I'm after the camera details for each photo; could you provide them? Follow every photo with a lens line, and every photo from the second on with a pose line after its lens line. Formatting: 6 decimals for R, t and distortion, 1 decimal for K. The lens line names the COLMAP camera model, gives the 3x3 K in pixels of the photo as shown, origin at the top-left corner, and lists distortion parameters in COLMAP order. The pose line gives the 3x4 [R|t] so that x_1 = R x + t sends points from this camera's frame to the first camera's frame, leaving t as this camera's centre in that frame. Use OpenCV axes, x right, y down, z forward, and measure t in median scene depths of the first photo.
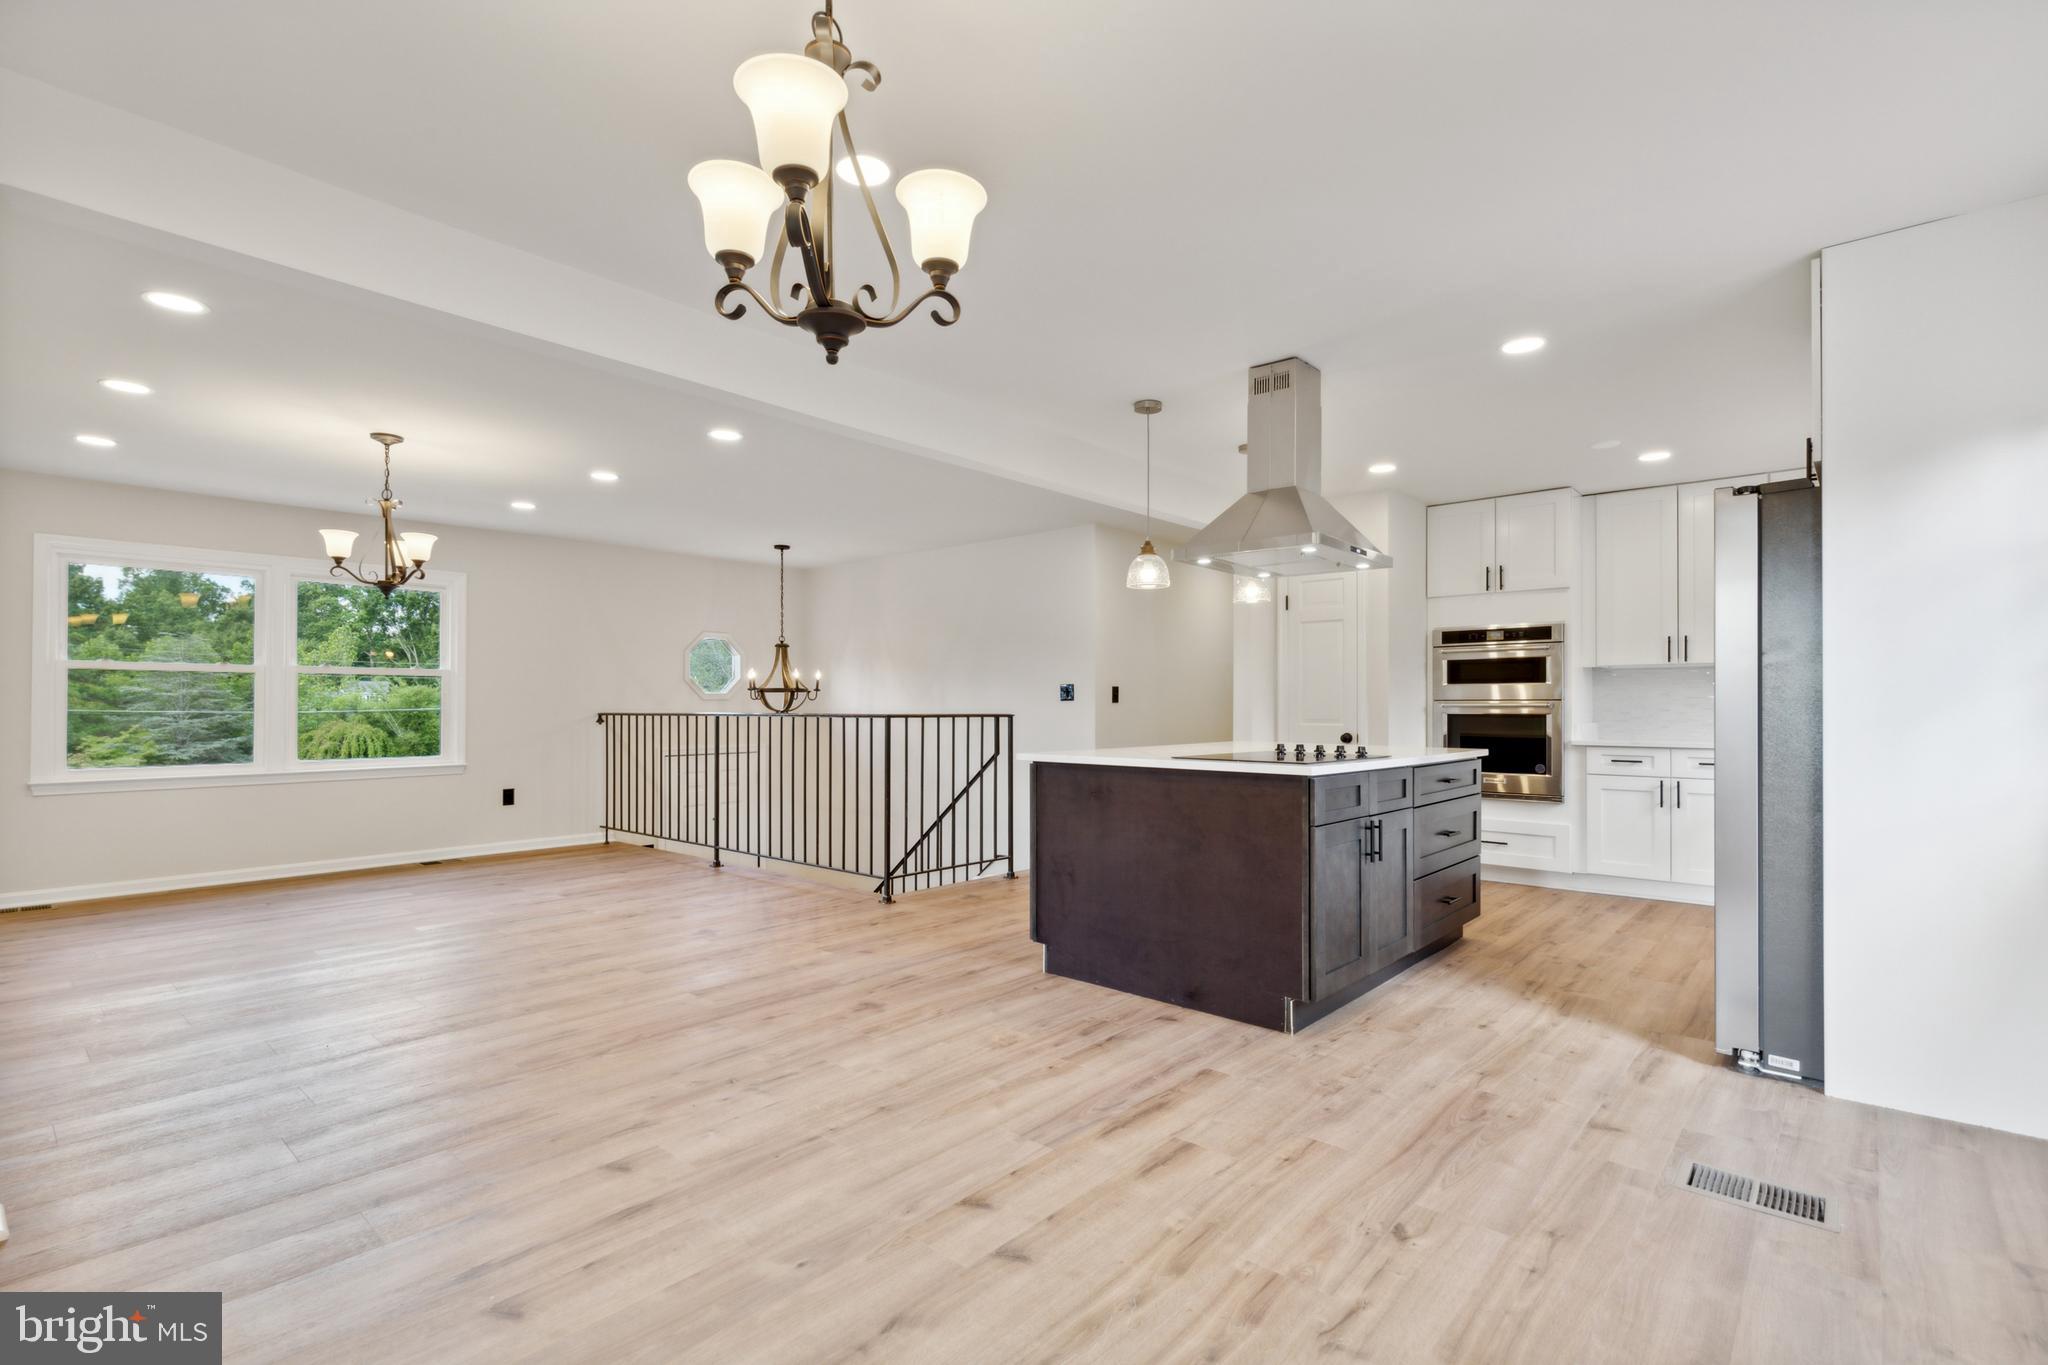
lens RADIAL K [[943.3, 0, 1019.6], [0, 943.3, 700.6], [0, 0, 1]] dist [0.010321, -0.000297]
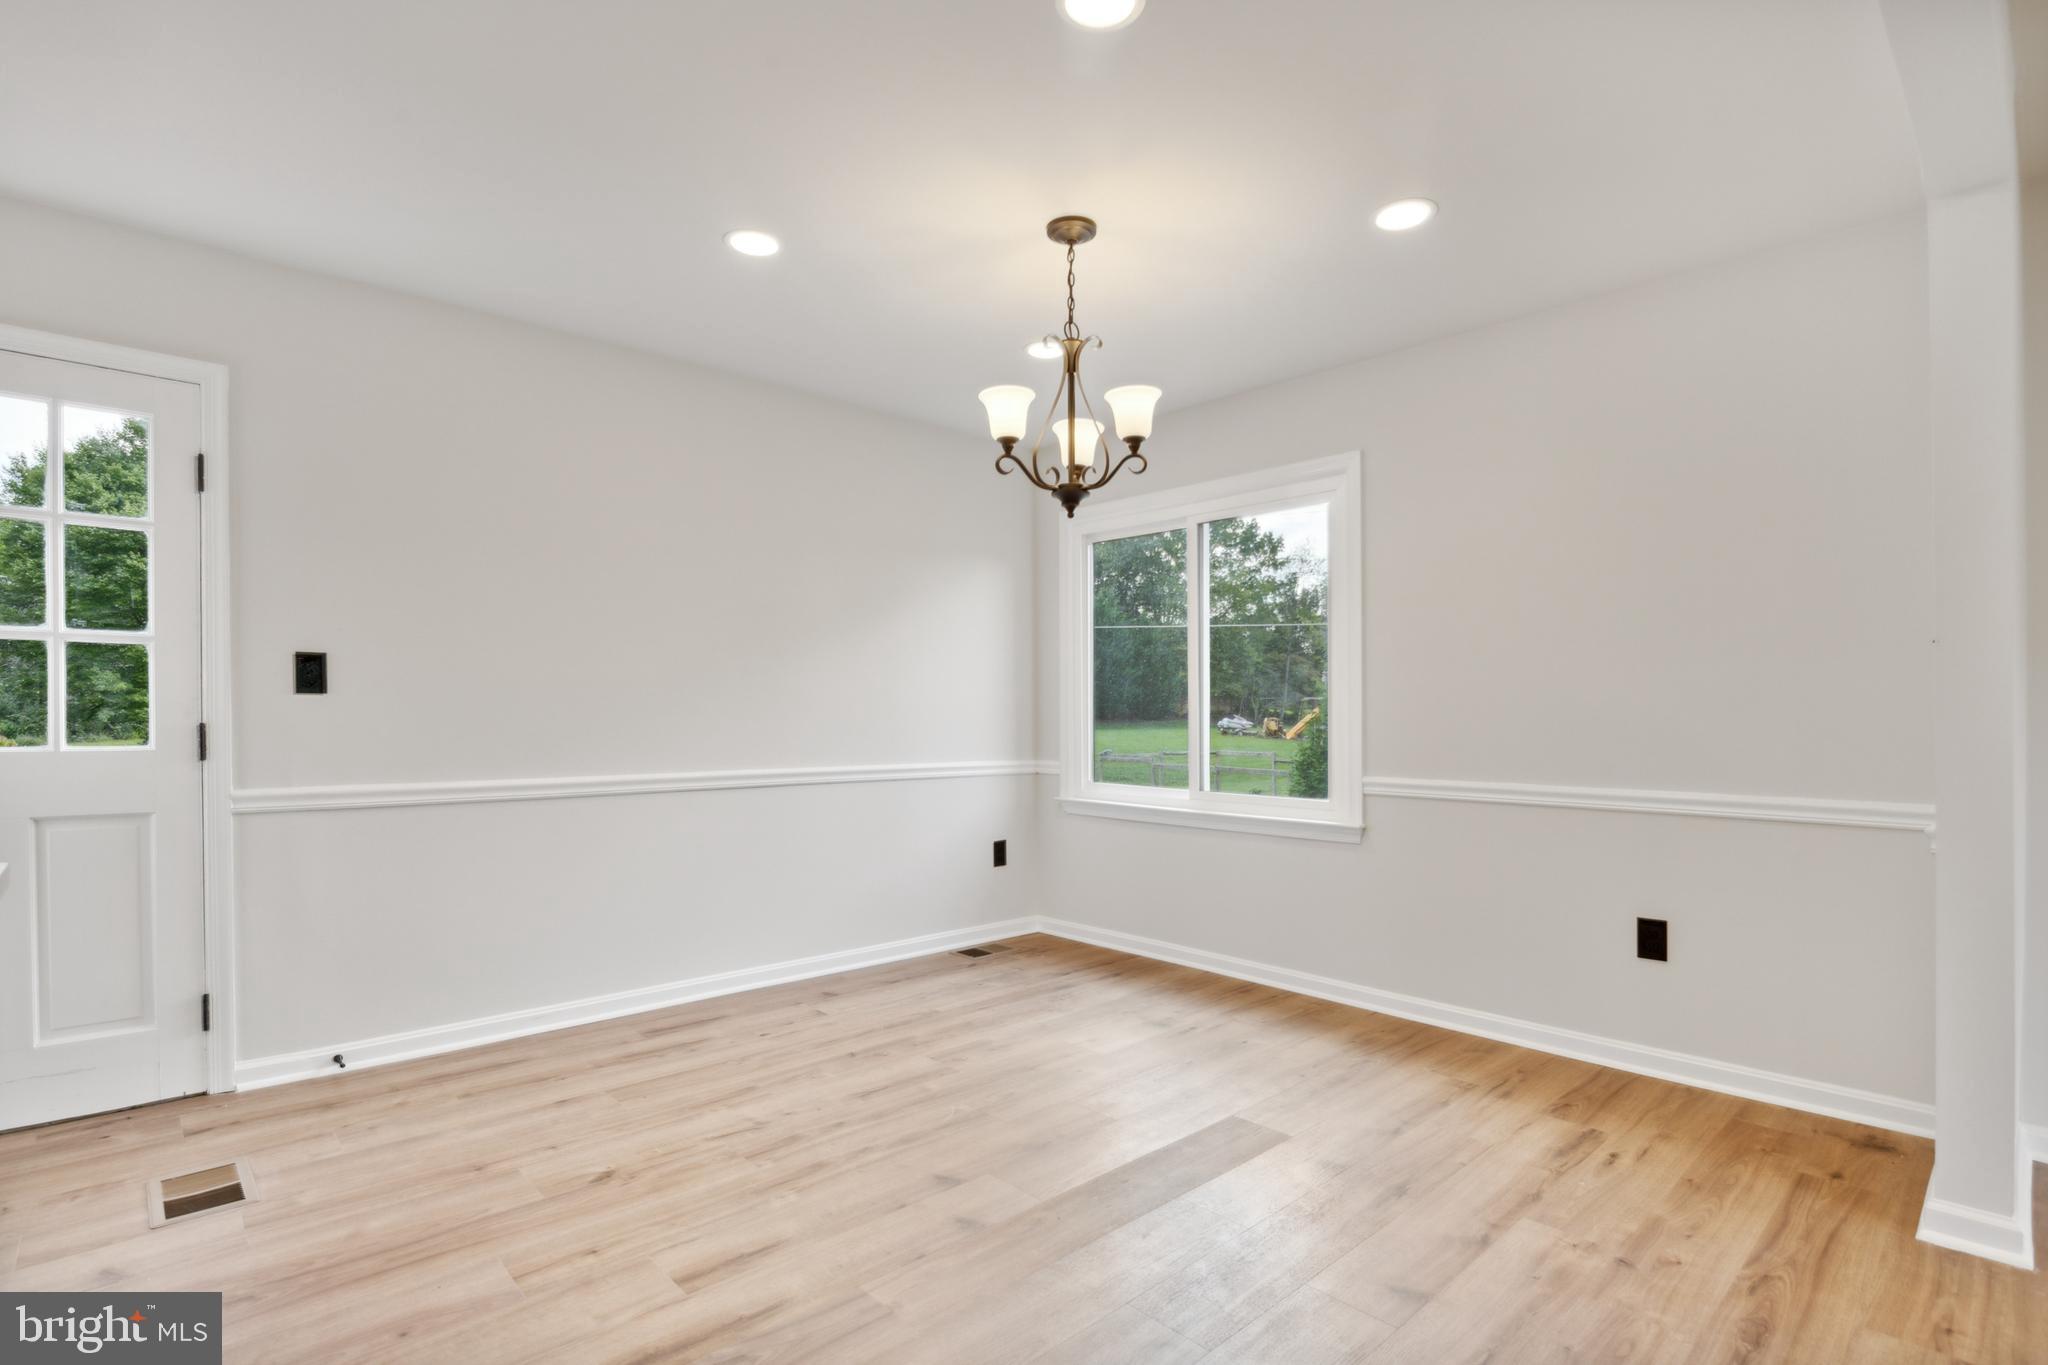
lens RADIAL K [[988.0, 0, 1019.9], [0, 988.0, 722.2], [0, 0, 1]] dist [-0.019112, -0.000120]
pose [[-0.995544, -0.007087, 0.094031, -0.071942], [-0.007010, 0.999975, 0.001143, 0.005322], [-0.094036, 0.000478, -0.995569, 0.764842]]
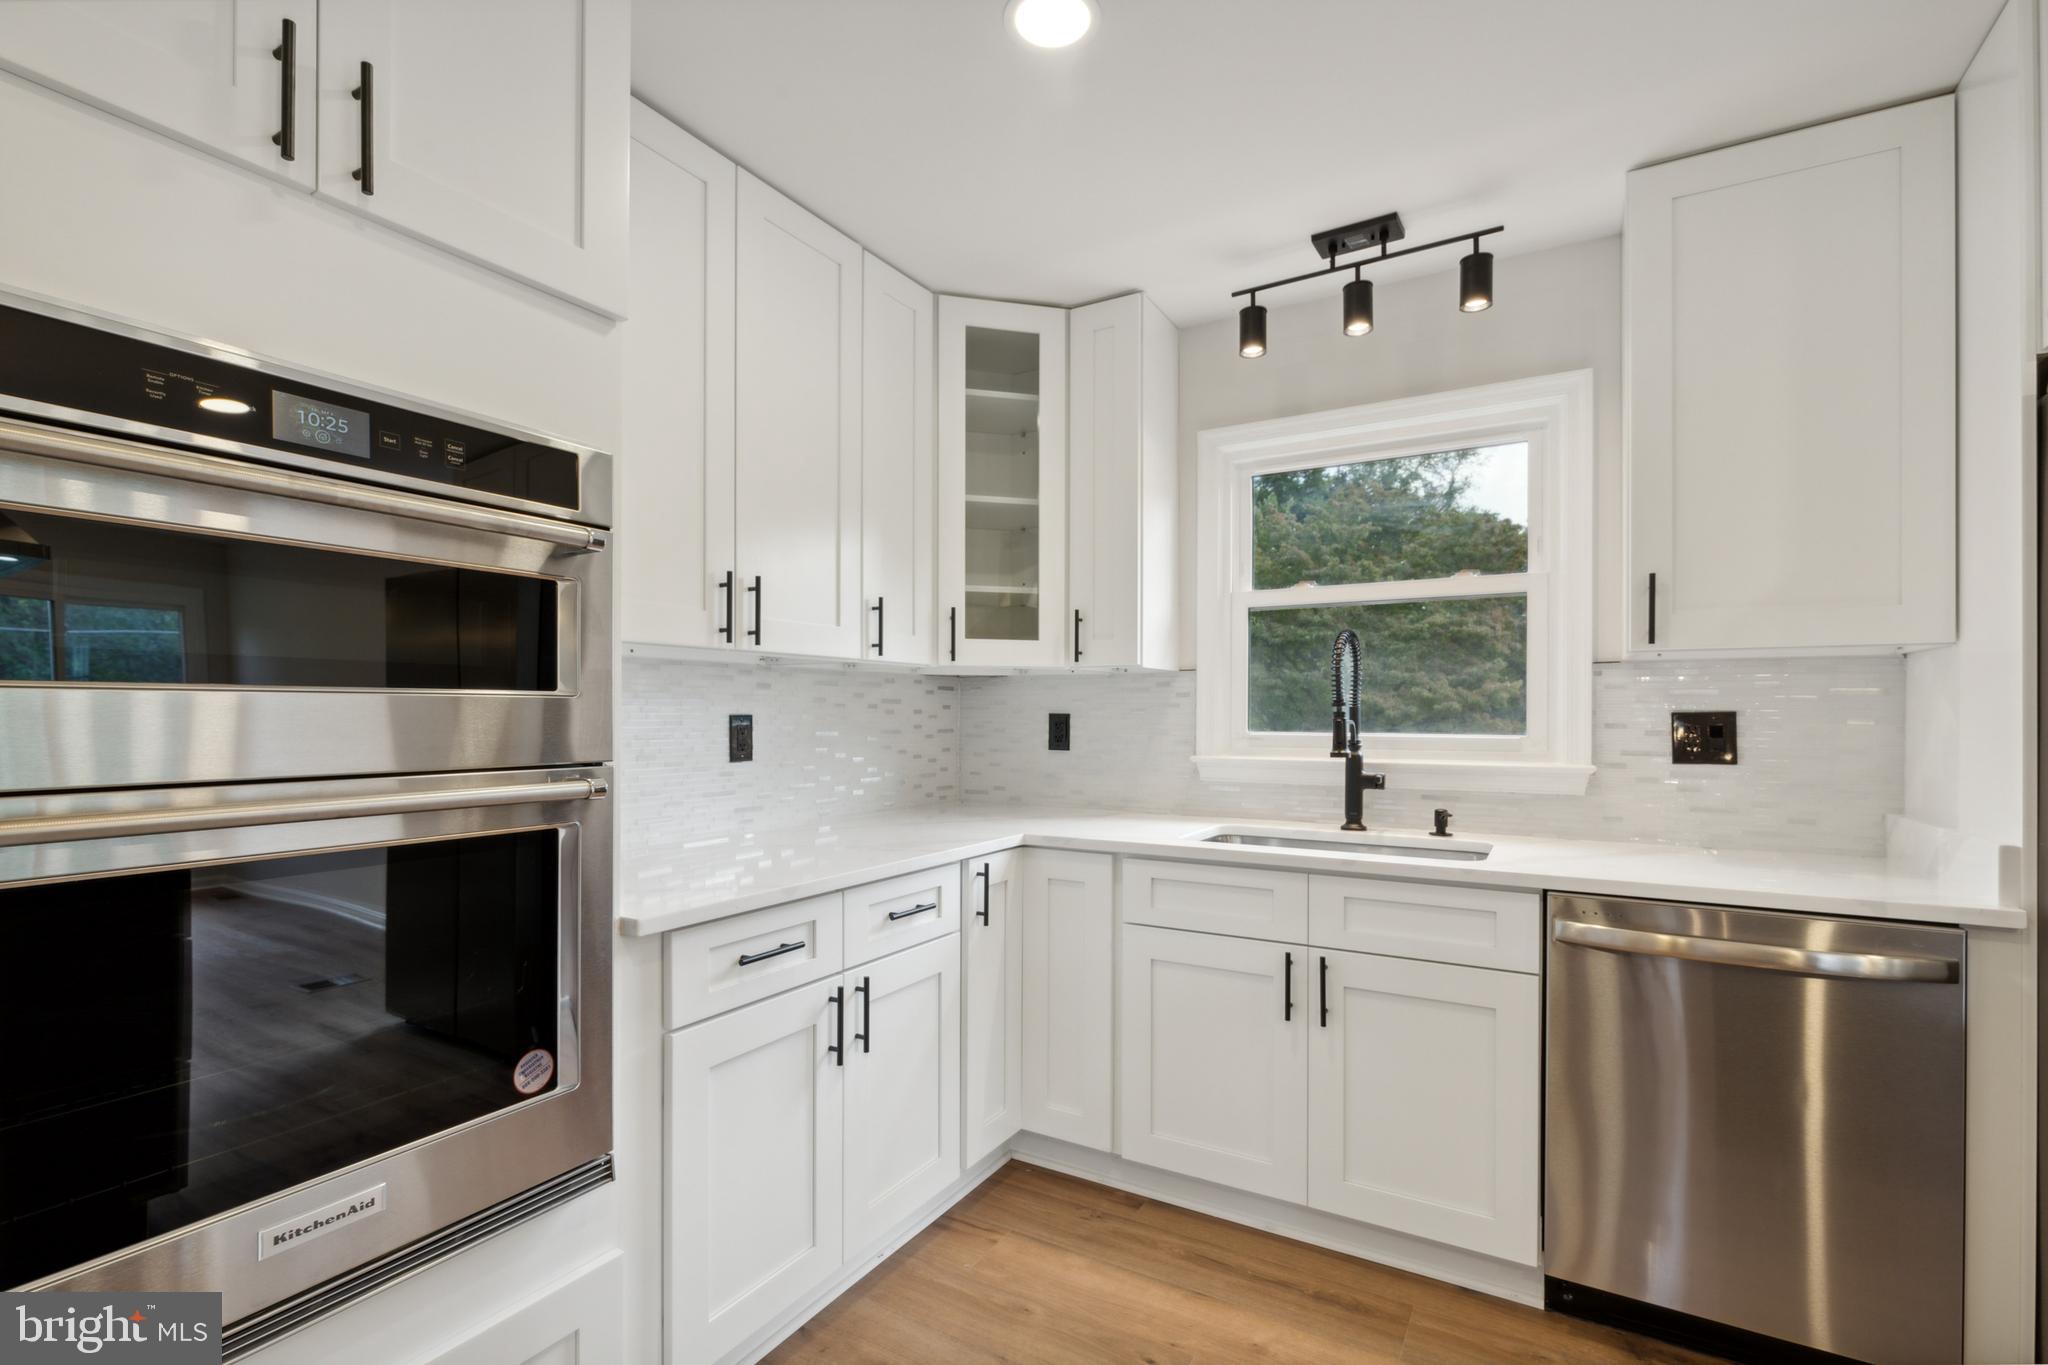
lens RADIAL K [[931.1, 0, 1024.3], [0, 931.1, 721.1], [0, 0, 1]] dist [0.026790, 0.000005]
pose [[-0.194602, -0.011489, 0.980815, 0.324783], [-0.009998, 0.999903, 0.009729, -0.016343], [-0.980831, -0.007913, -0.194698, 0.980212]]
